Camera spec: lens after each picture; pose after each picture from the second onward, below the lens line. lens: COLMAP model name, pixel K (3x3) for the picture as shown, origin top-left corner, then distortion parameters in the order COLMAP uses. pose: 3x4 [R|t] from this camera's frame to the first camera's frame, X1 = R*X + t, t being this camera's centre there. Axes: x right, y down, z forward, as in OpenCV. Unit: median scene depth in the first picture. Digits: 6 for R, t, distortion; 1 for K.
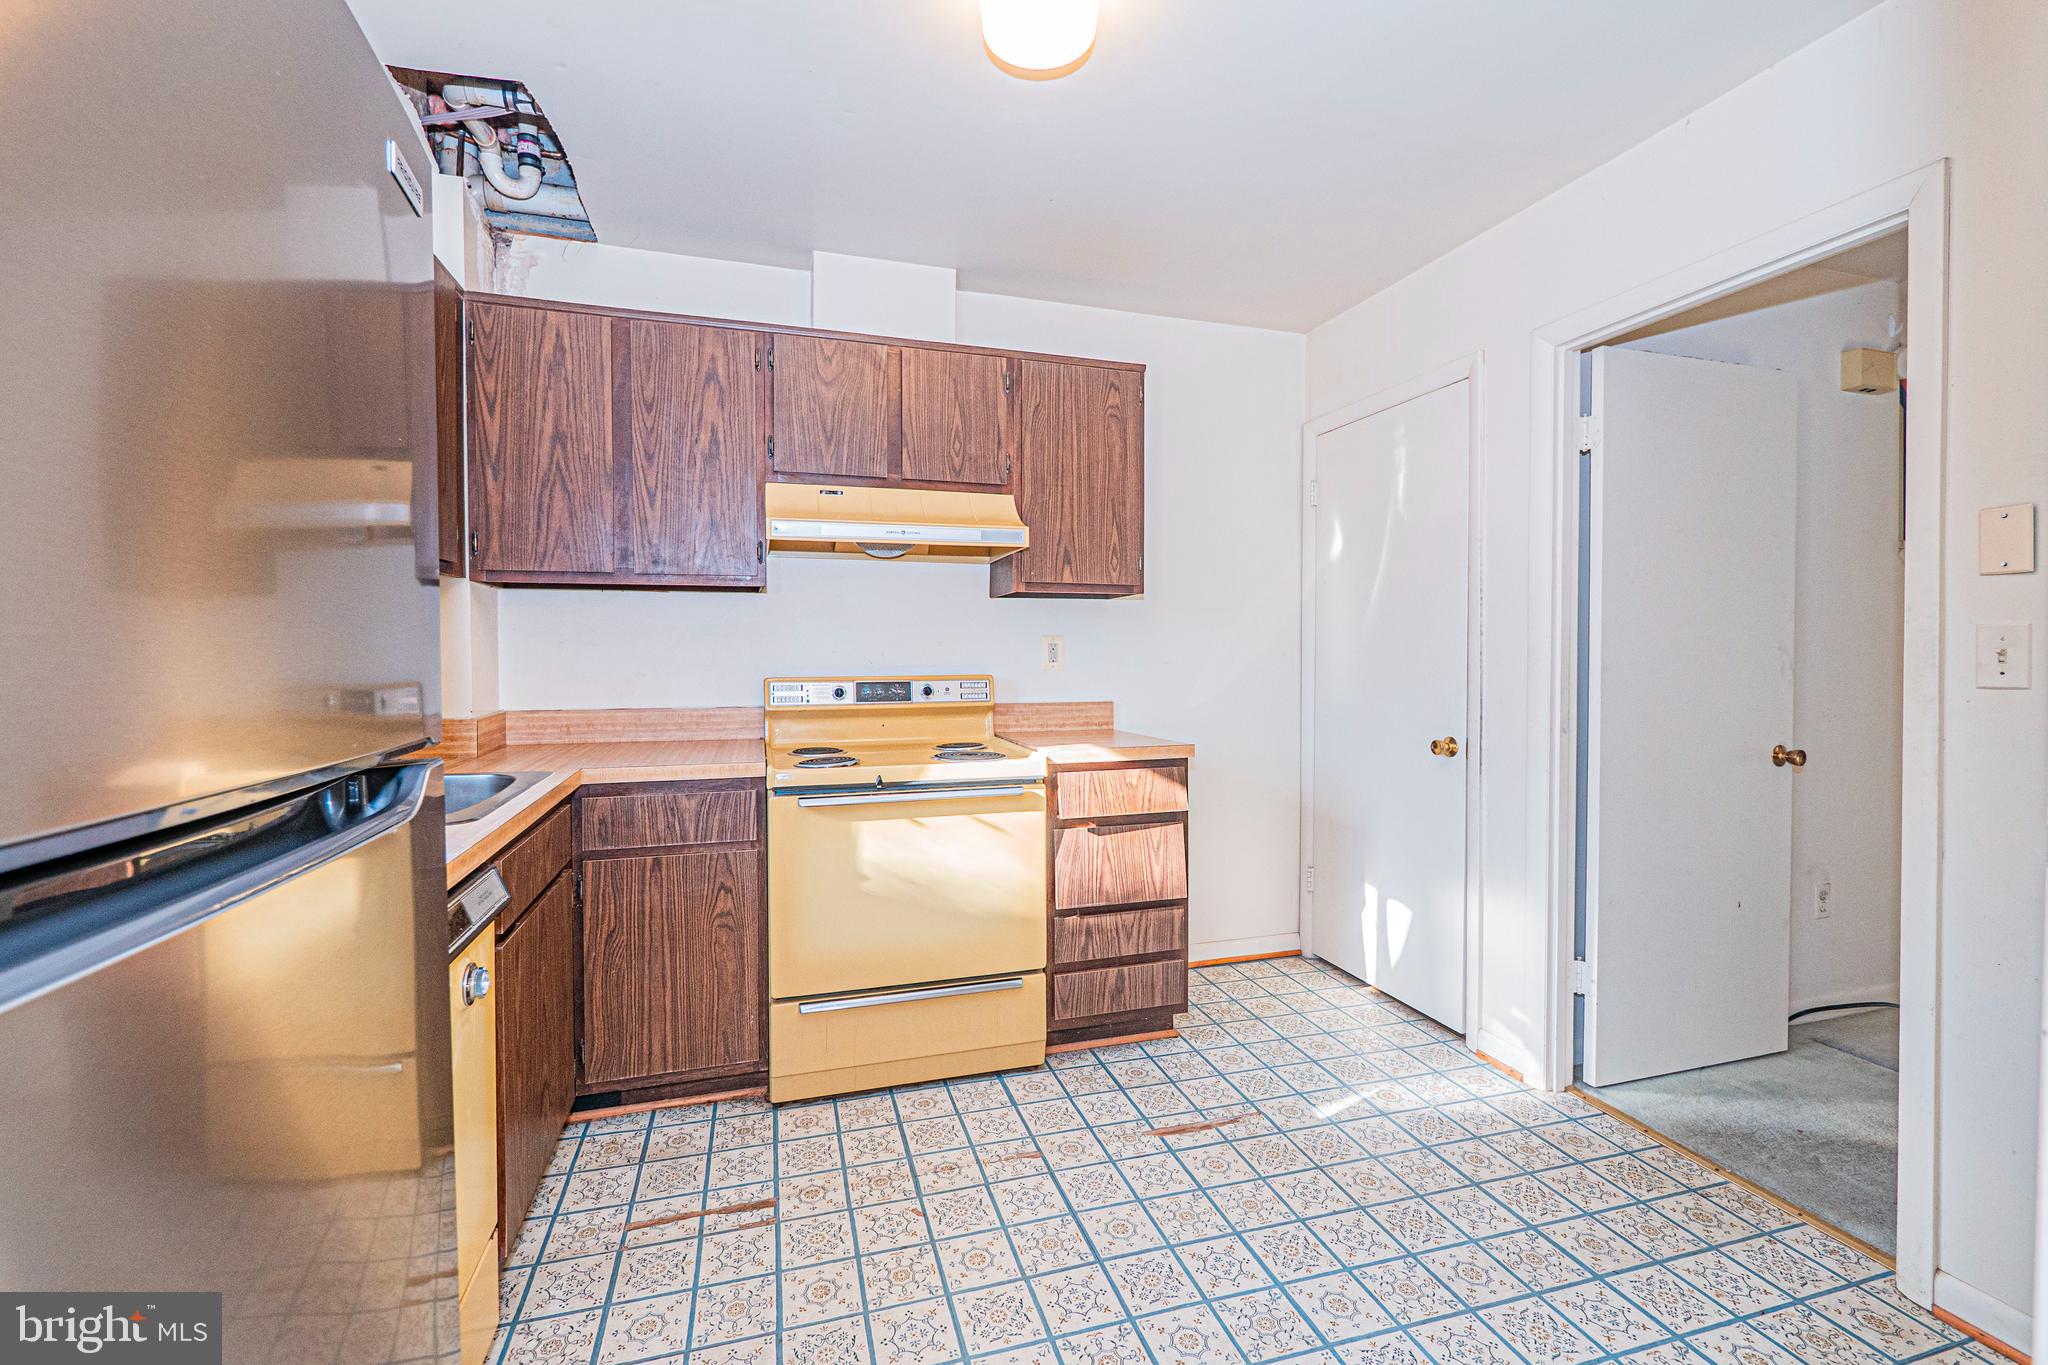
lens RADIAL K [[859.4, 0, 1027.7], [0, 859.4, 670.8], [0, 0, 1]] dist [-0.014118, 0.000189]
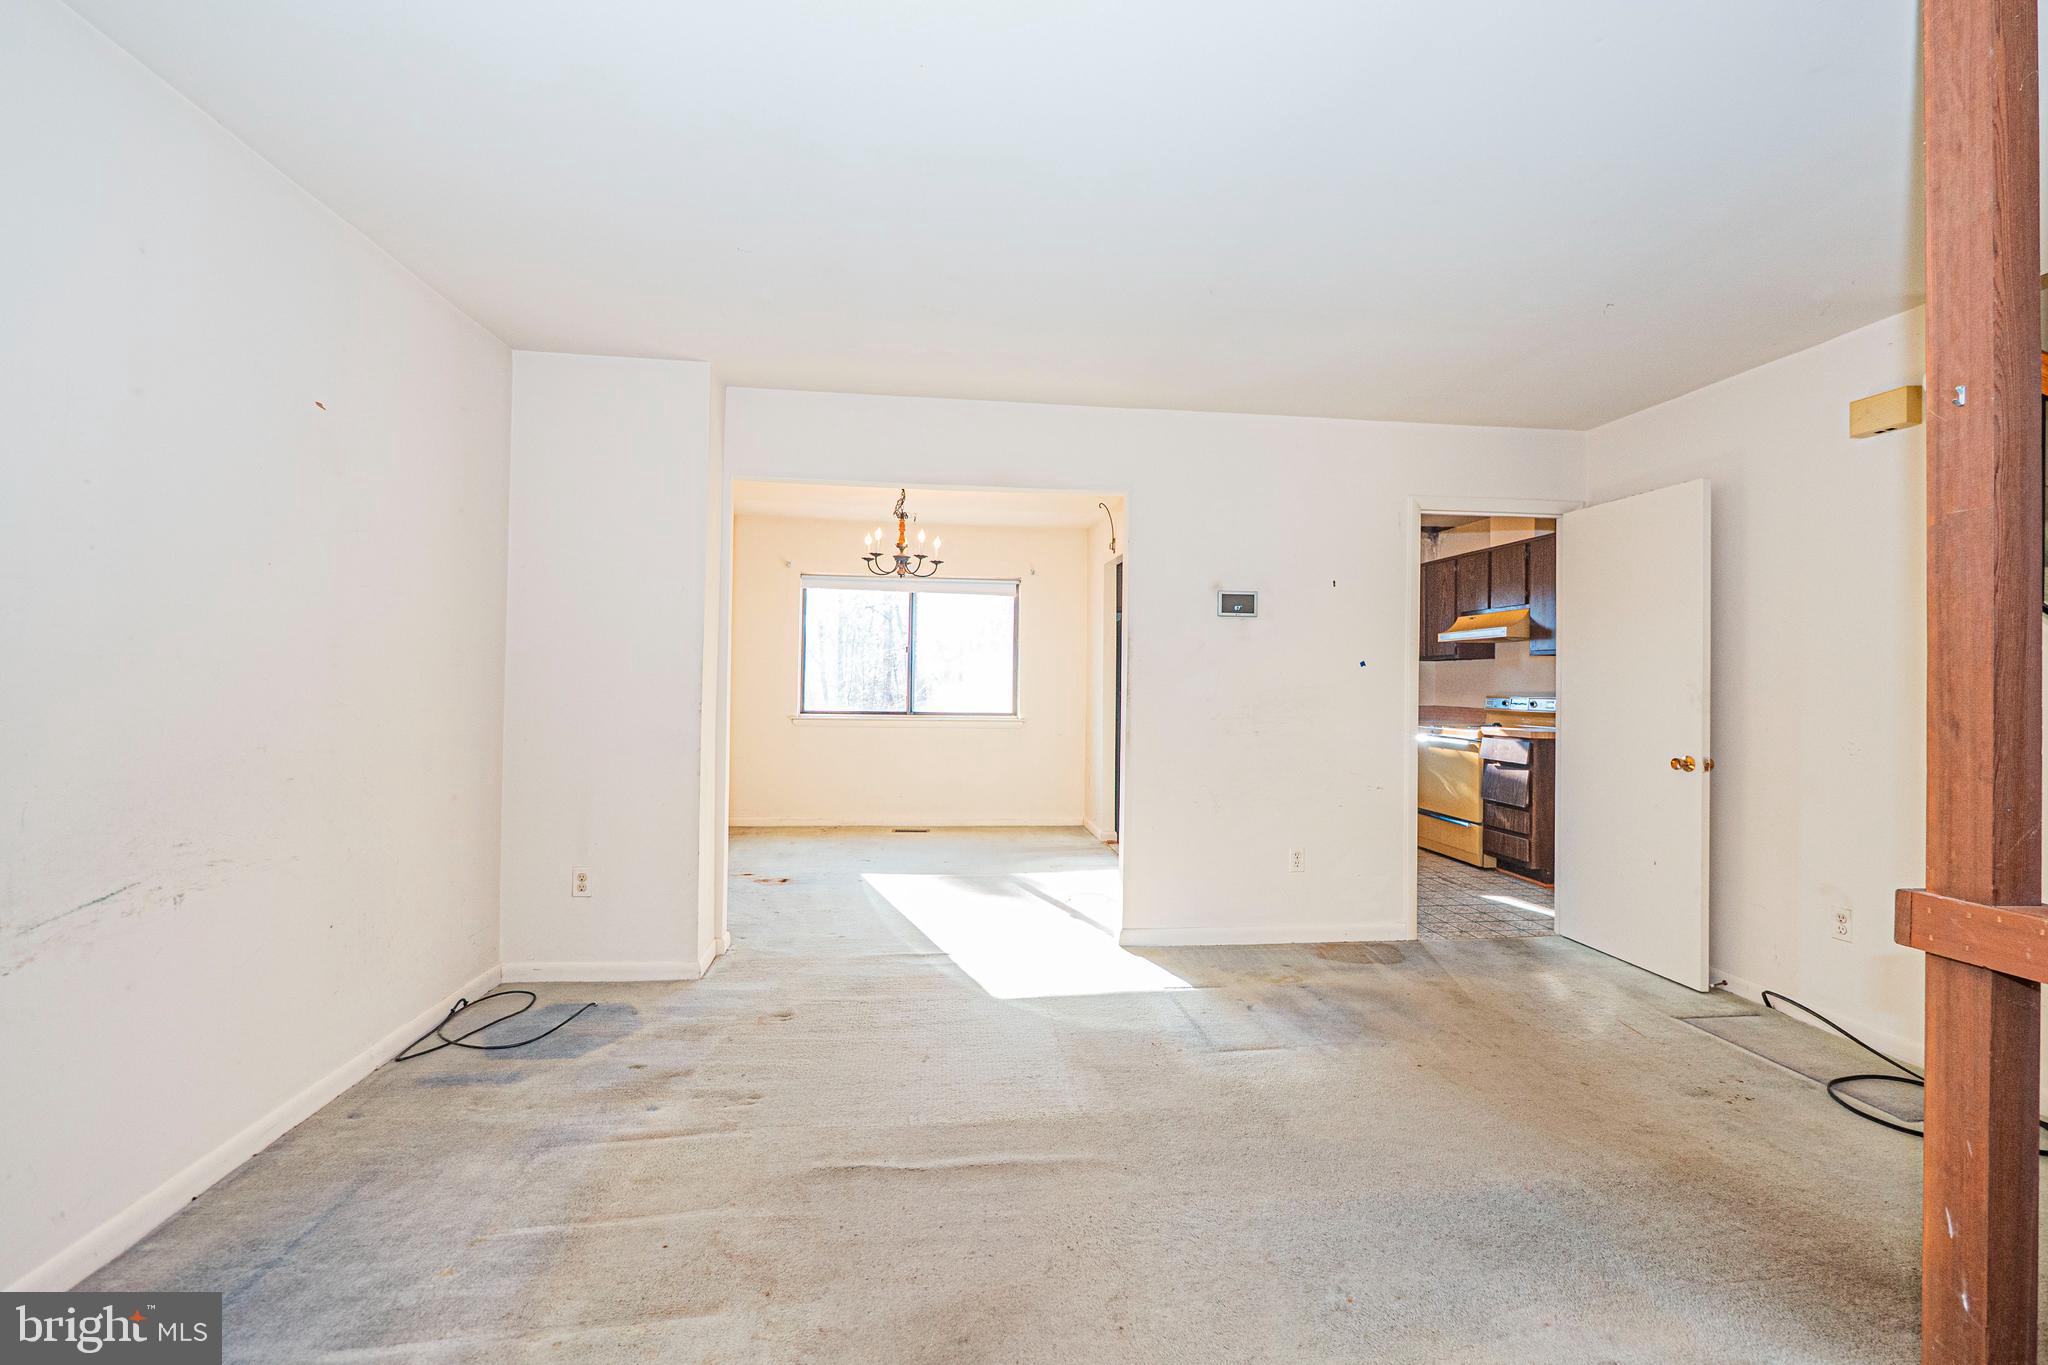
lens RADIAL K [[859.4, 0, 1024.0], [0, 859.4, 675.4], [0, 0, 1]] dist [-0.014118, 0.000189]
pose [[-0.182388, -0.008407, -0.983191, 2.475476], [-0.036243, 0.999341, -0.001822, 0.002650], [0.982558, 0.035301, -0.182572, 0.210196]]
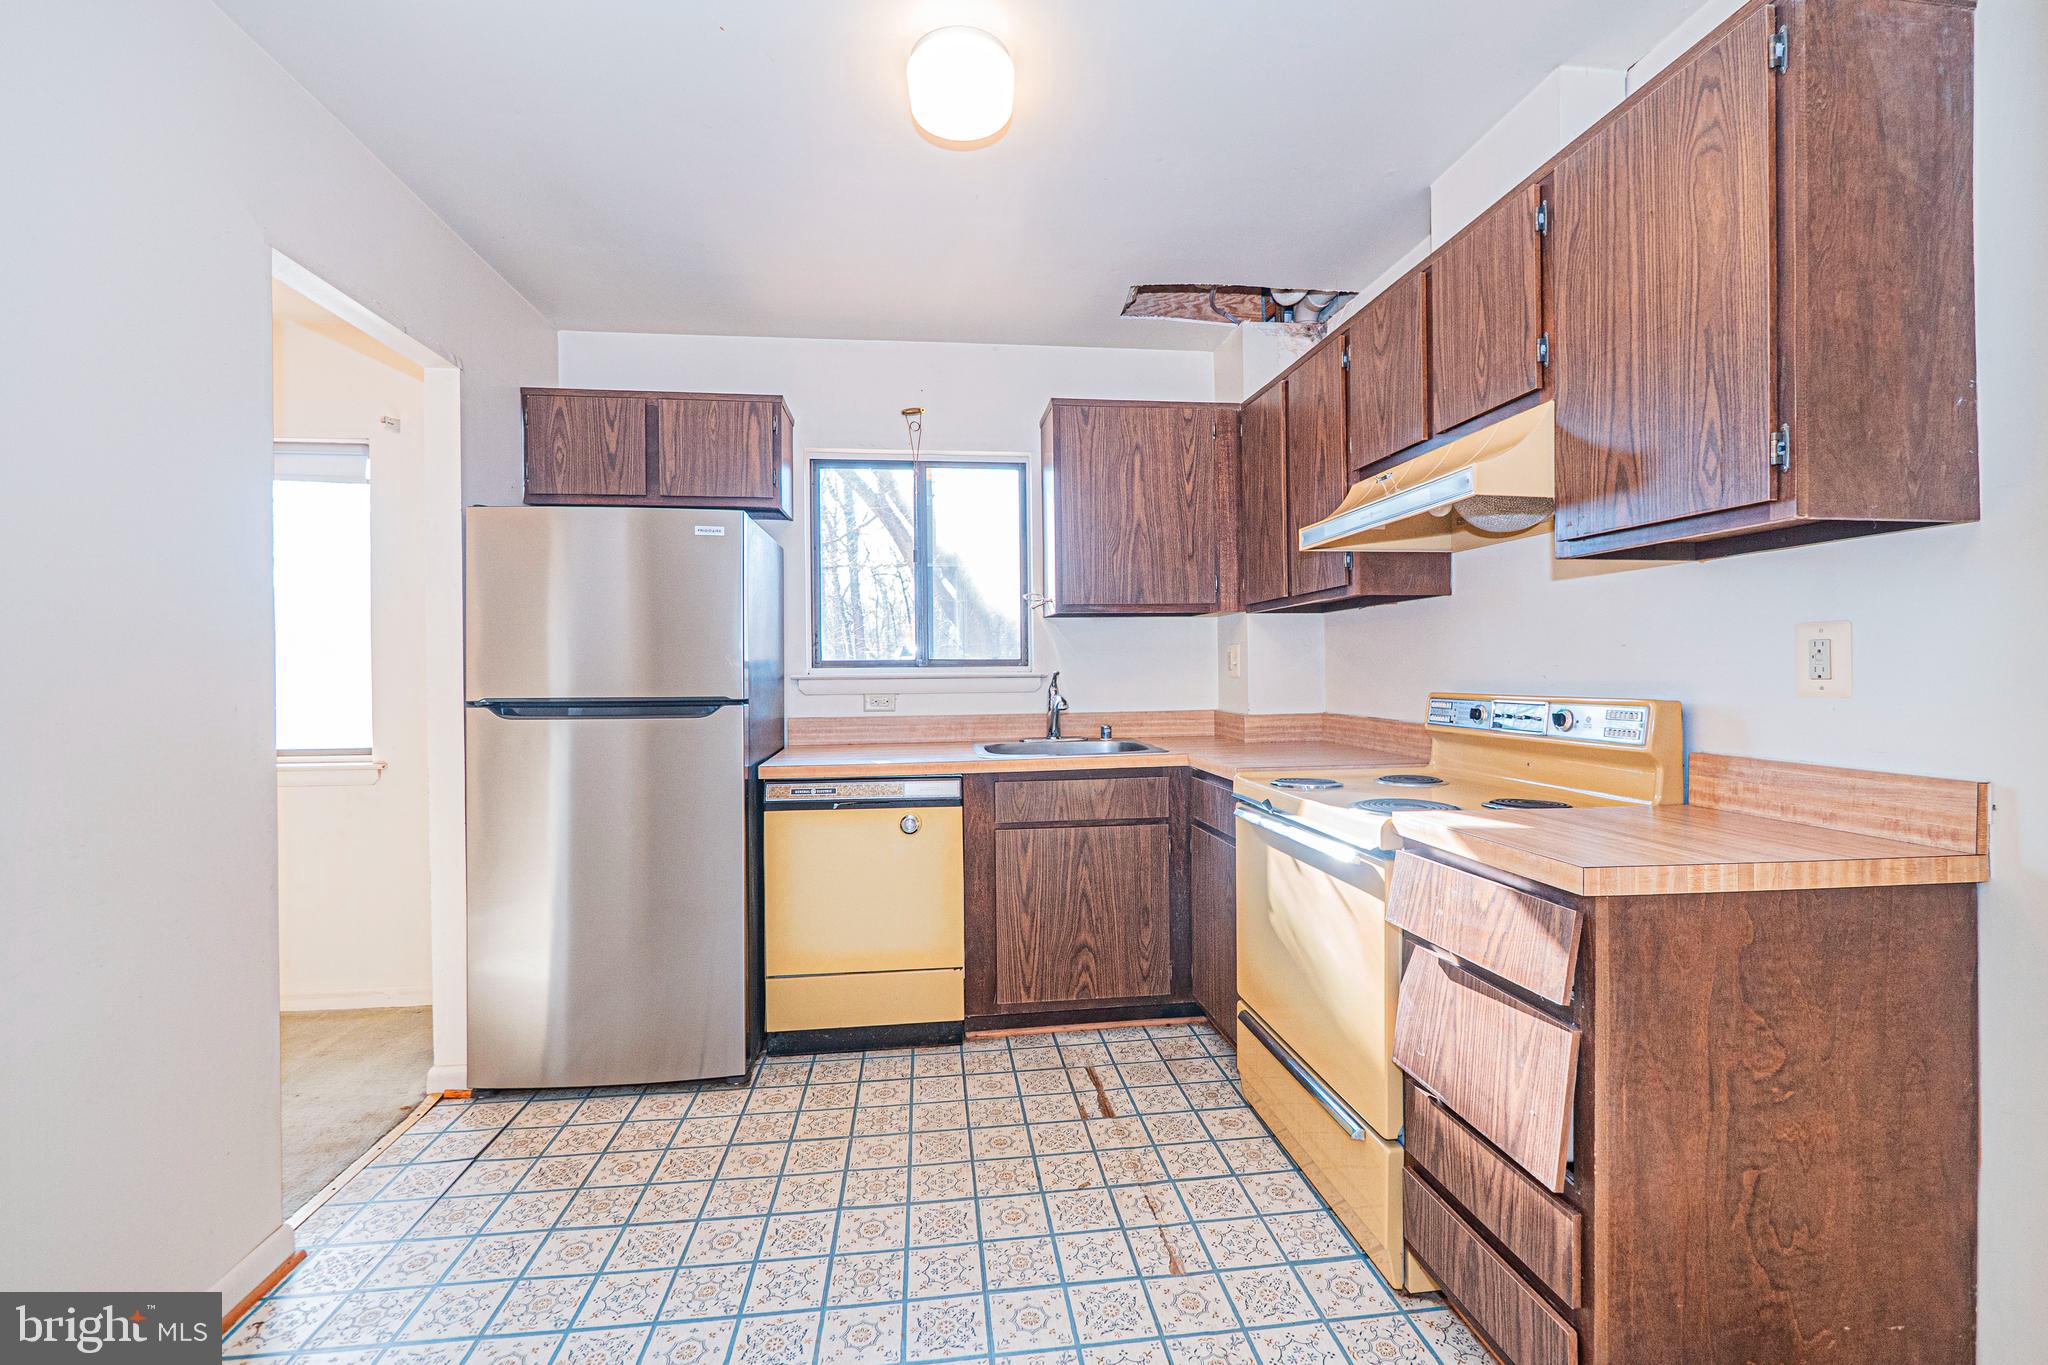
lens RADIAL K [[859.4, 0, 1031.1], [0, 859.4, 677.1], [0, 0, 1]] dist [-0.014118, 0.000189]
pose [[-0.164947, 0.006998, -0.986278, 0.706308], [-0.016845, 0.999809, 0.009911, -0.011310], [0.986159, 0.018248, -0.164798, 0.827228]]
